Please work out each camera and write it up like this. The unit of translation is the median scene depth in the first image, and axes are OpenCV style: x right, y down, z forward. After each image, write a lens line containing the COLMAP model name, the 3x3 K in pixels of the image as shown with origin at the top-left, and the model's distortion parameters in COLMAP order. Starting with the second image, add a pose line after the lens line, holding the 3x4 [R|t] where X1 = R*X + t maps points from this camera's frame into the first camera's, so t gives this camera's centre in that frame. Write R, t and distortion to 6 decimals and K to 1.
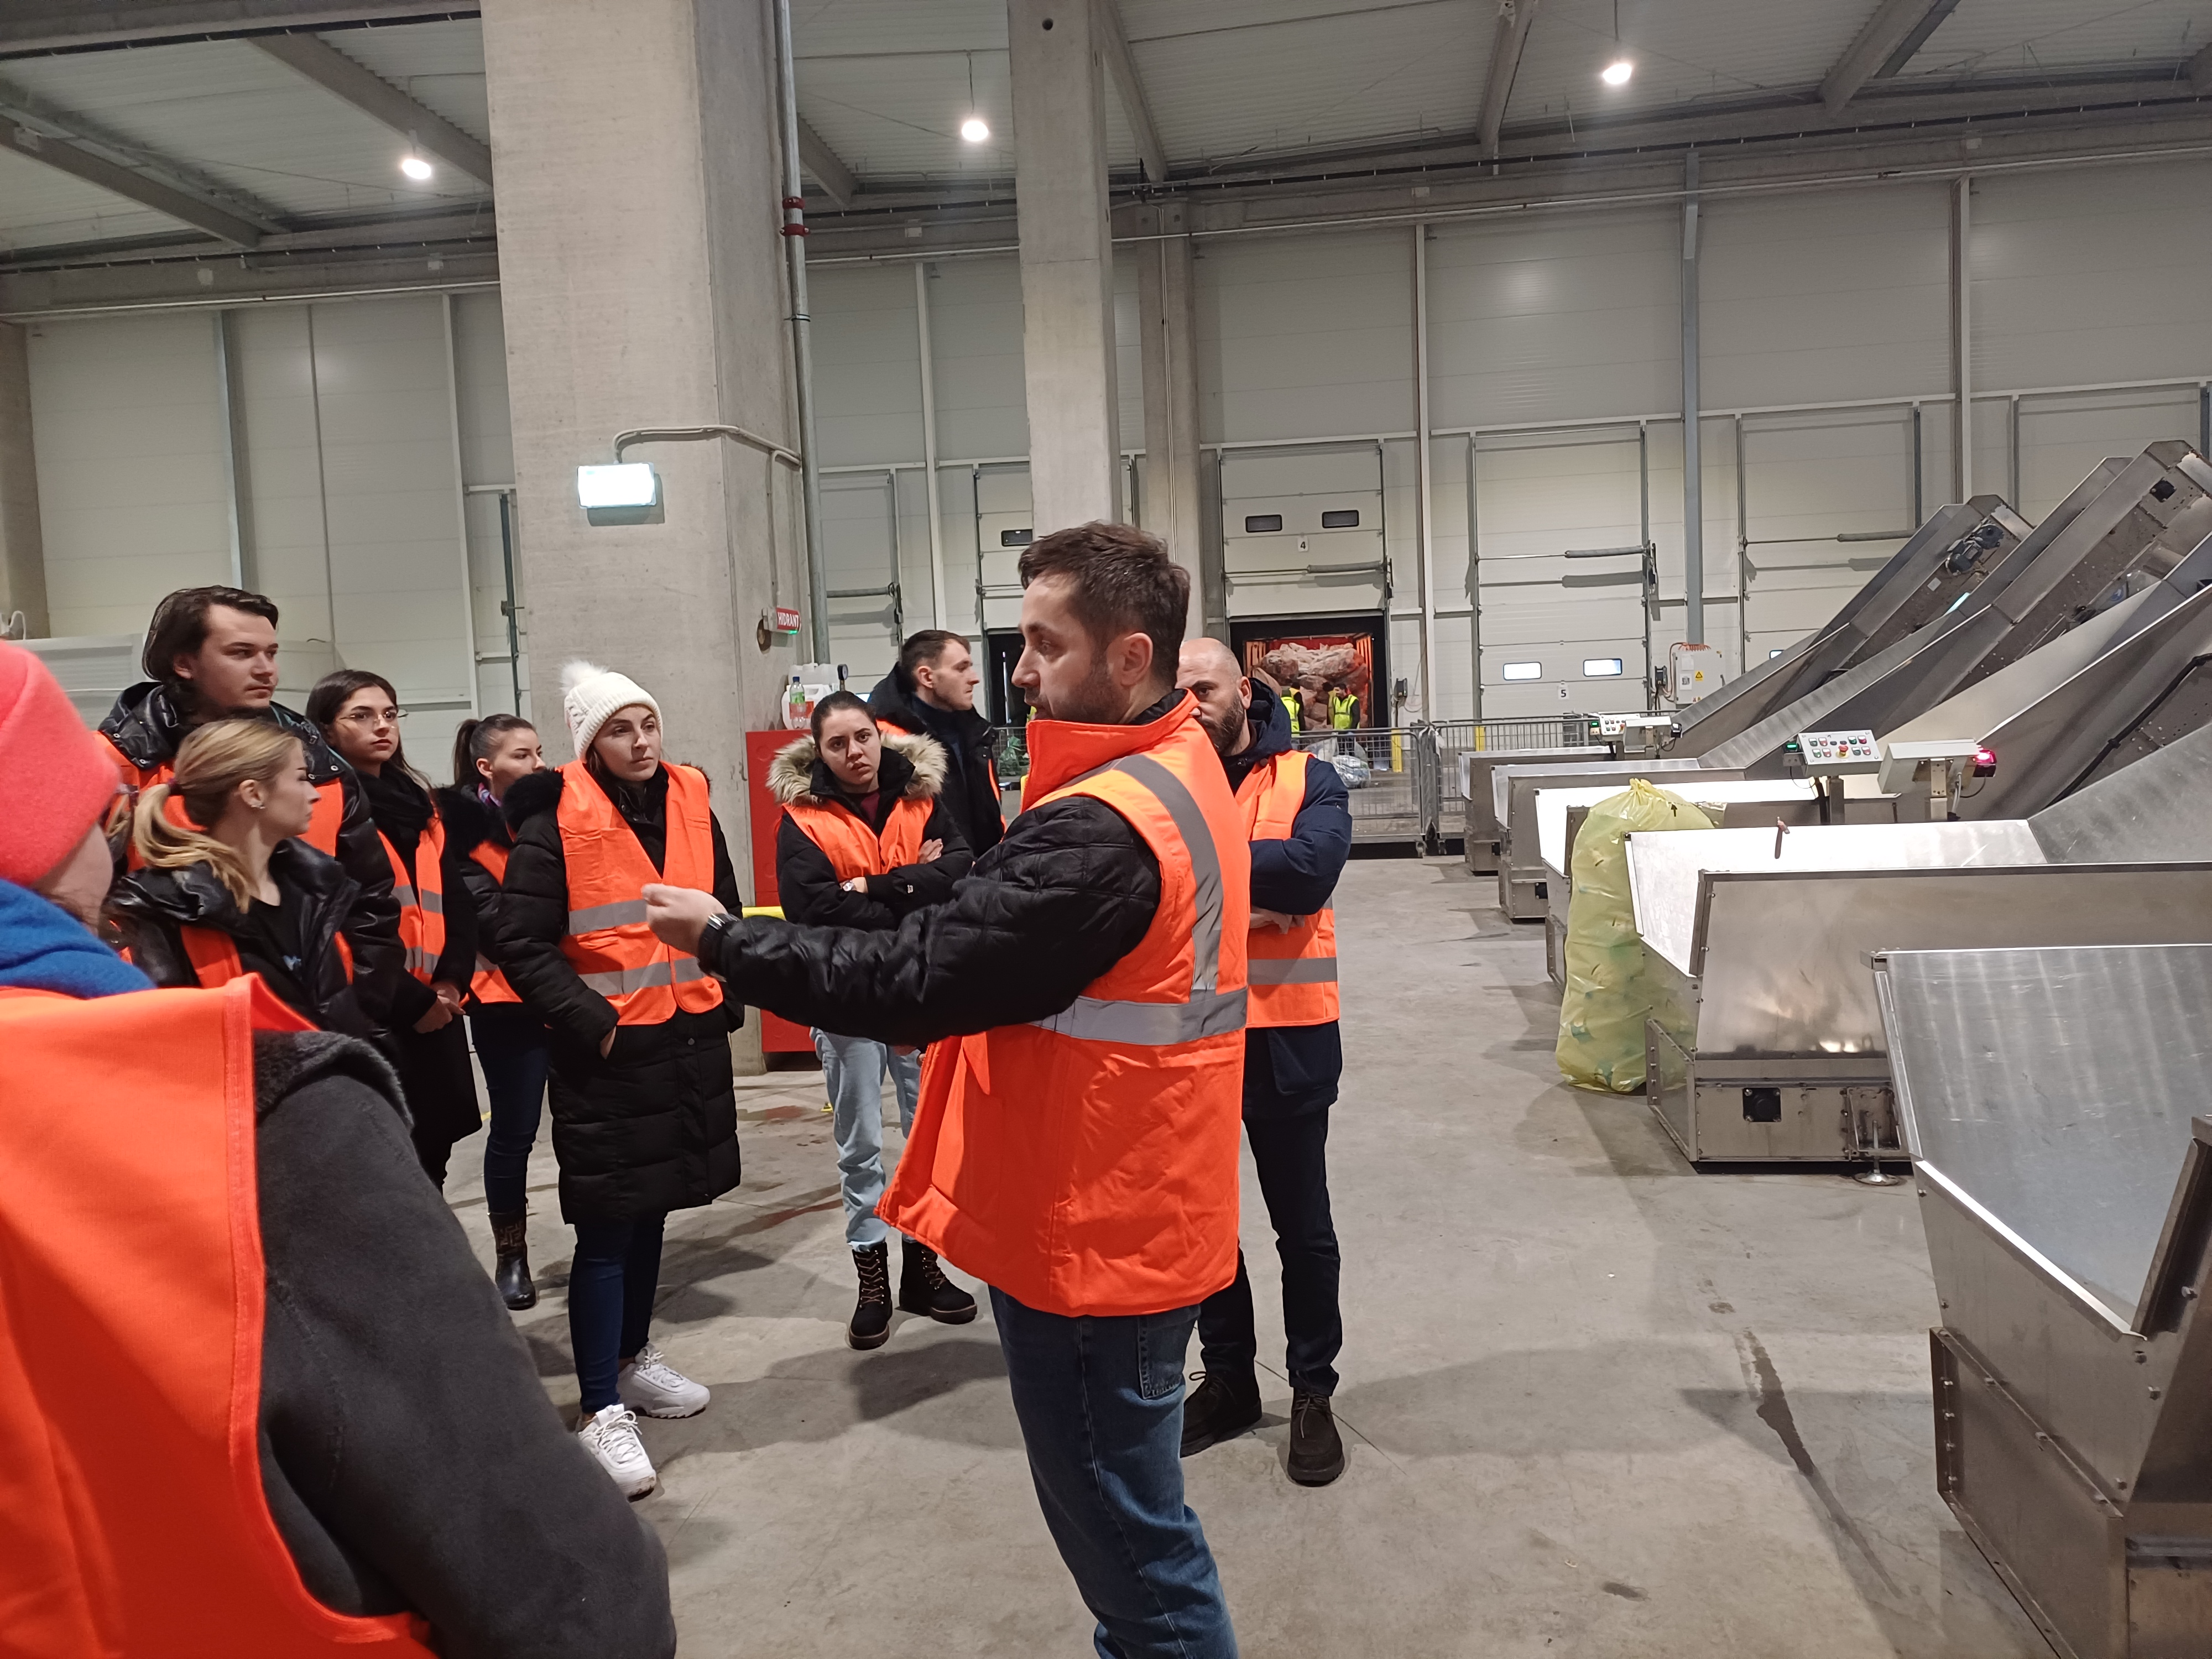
lens RADIAL K [[1660.6, 0, 1153.0], [0, 1660.6, 813.2], [0, 0, 1]] dist [0.110029, -0.077435]
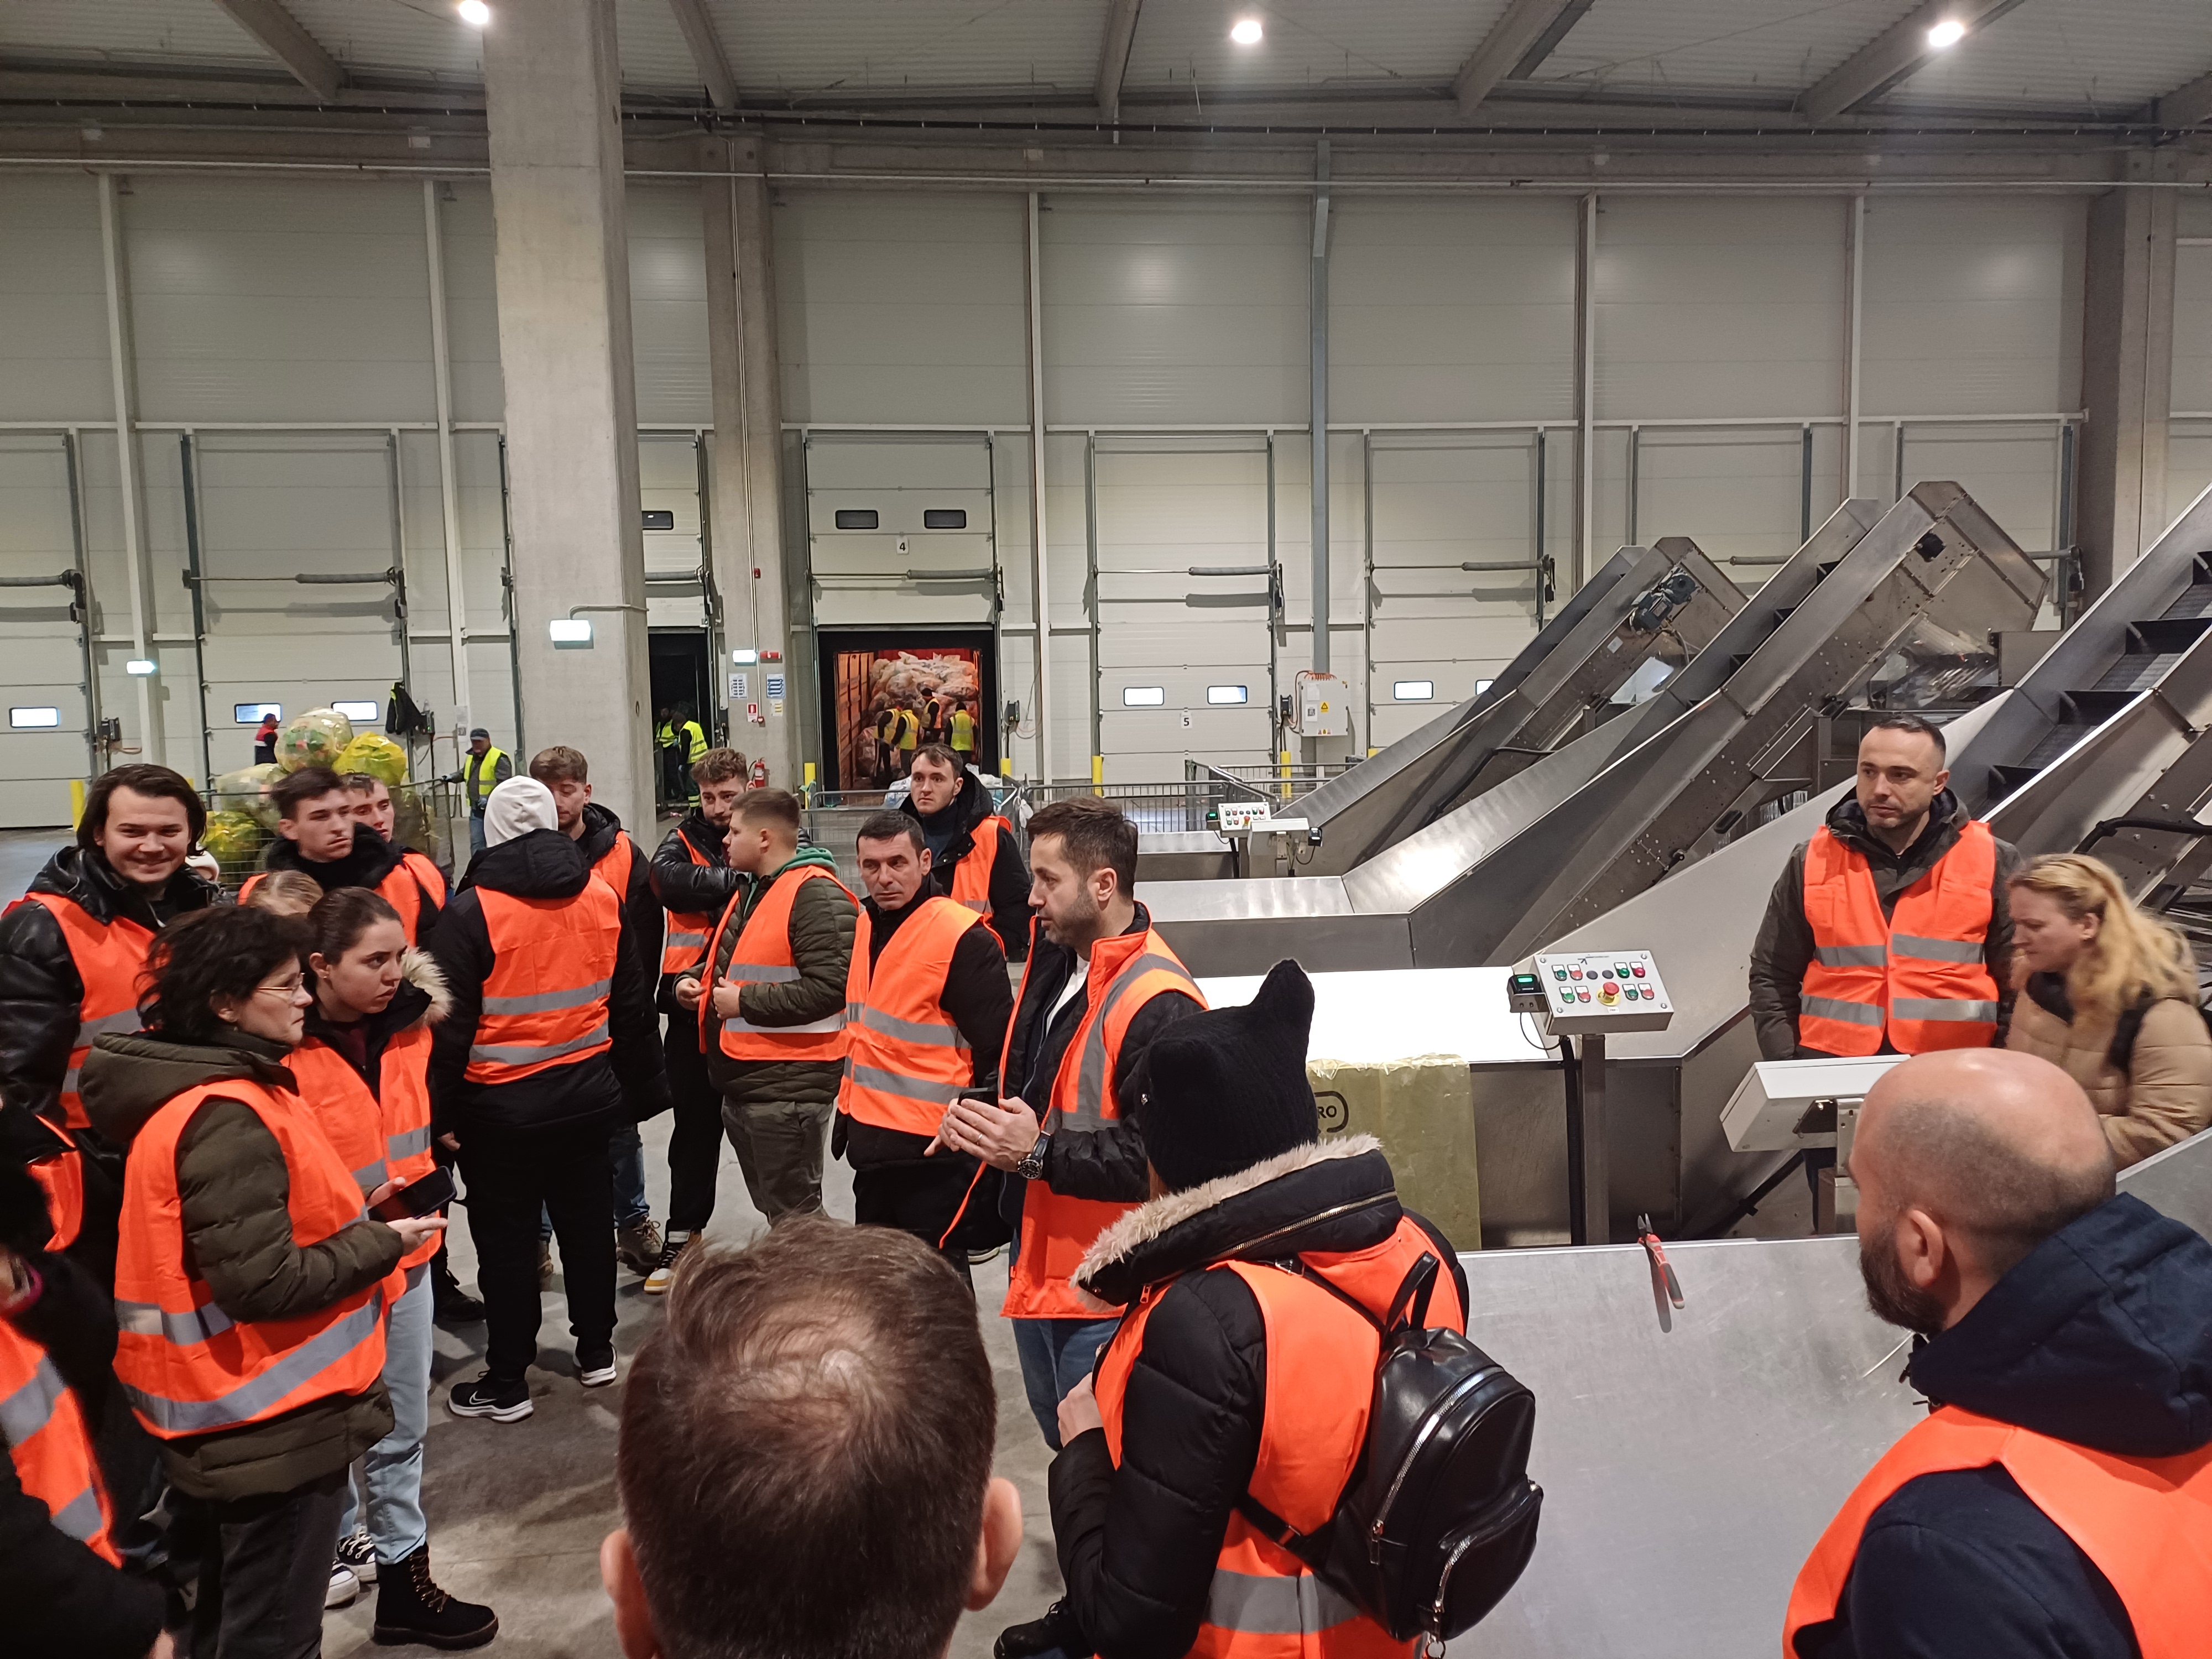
lens RADIAL K [[1660.6, 0, 1106.1], [0, 1660.6, 832.5], [0, 0, 1]] dist [0.110029, -0.077435]
pose [[0.981997, 0.010192, 0.188621, 0.031973], [-0.012890, 0.999831, 0.013079, -0.023407], [-0.188456, -0.015275, 0.981963, 0.114382]]
